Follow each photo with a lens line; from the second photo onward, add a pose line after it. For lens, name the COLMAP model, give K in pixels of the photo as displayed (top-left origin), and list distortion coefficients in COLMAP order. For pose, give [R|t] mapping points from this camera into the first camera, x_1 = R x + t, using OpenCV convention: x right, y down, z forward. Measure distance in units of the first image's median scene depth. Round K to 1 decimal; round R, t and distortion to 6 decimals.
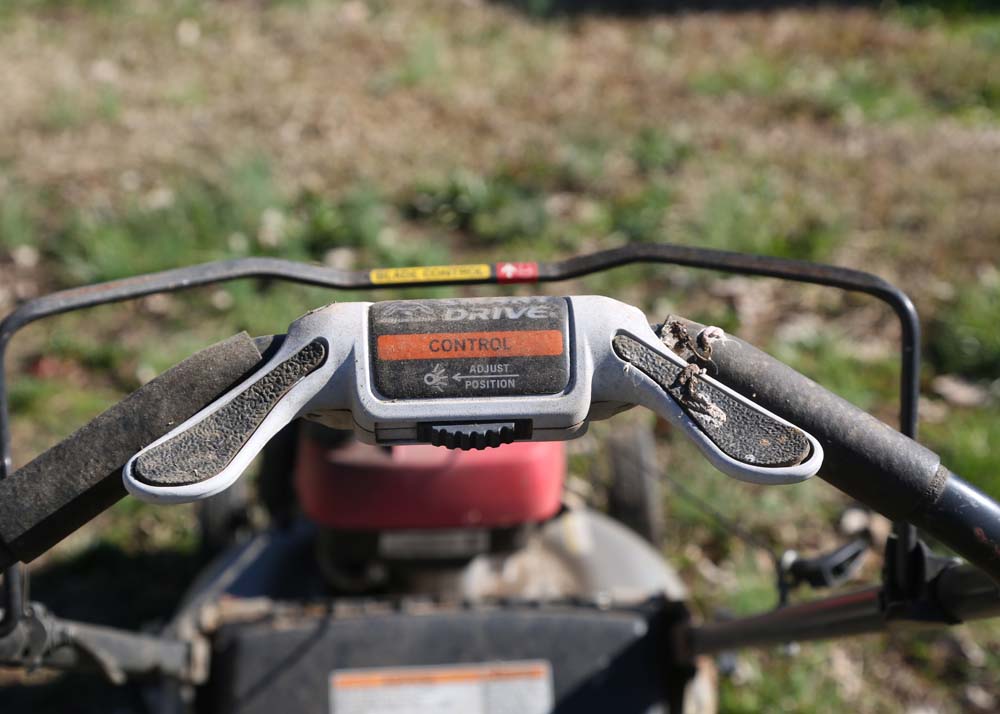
lens RADIAL K [[2405.3, 0, 495.9], [0, 2405.3, 400.0], [0, 0, 1]] dist [0.232596, 0.753634]
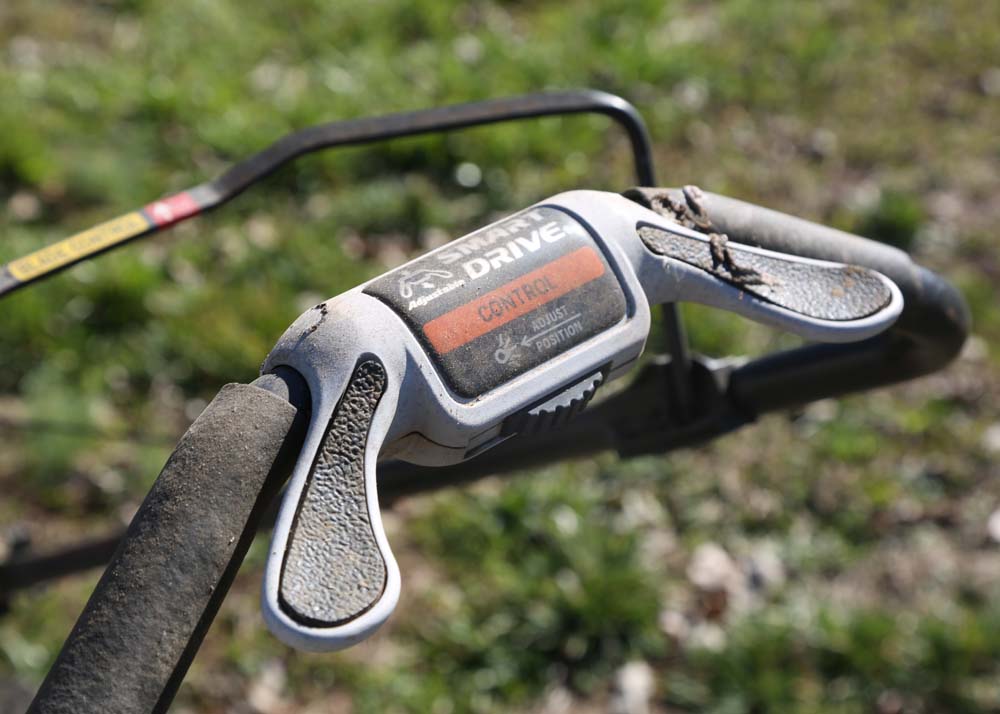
lens RADIAL K [[2405.3, 0, 495.9], [0, 2405.3, 400.0], [0, 0, 1]] dist [0.232596, 0.753634]
pose [[0.678690, -0.345484, 0.648090, -0.532592], [0.269525, 0.938040, 0.217800, -0.163726], [-0.683181, 0.026858, 0.729755, 0.438954]]
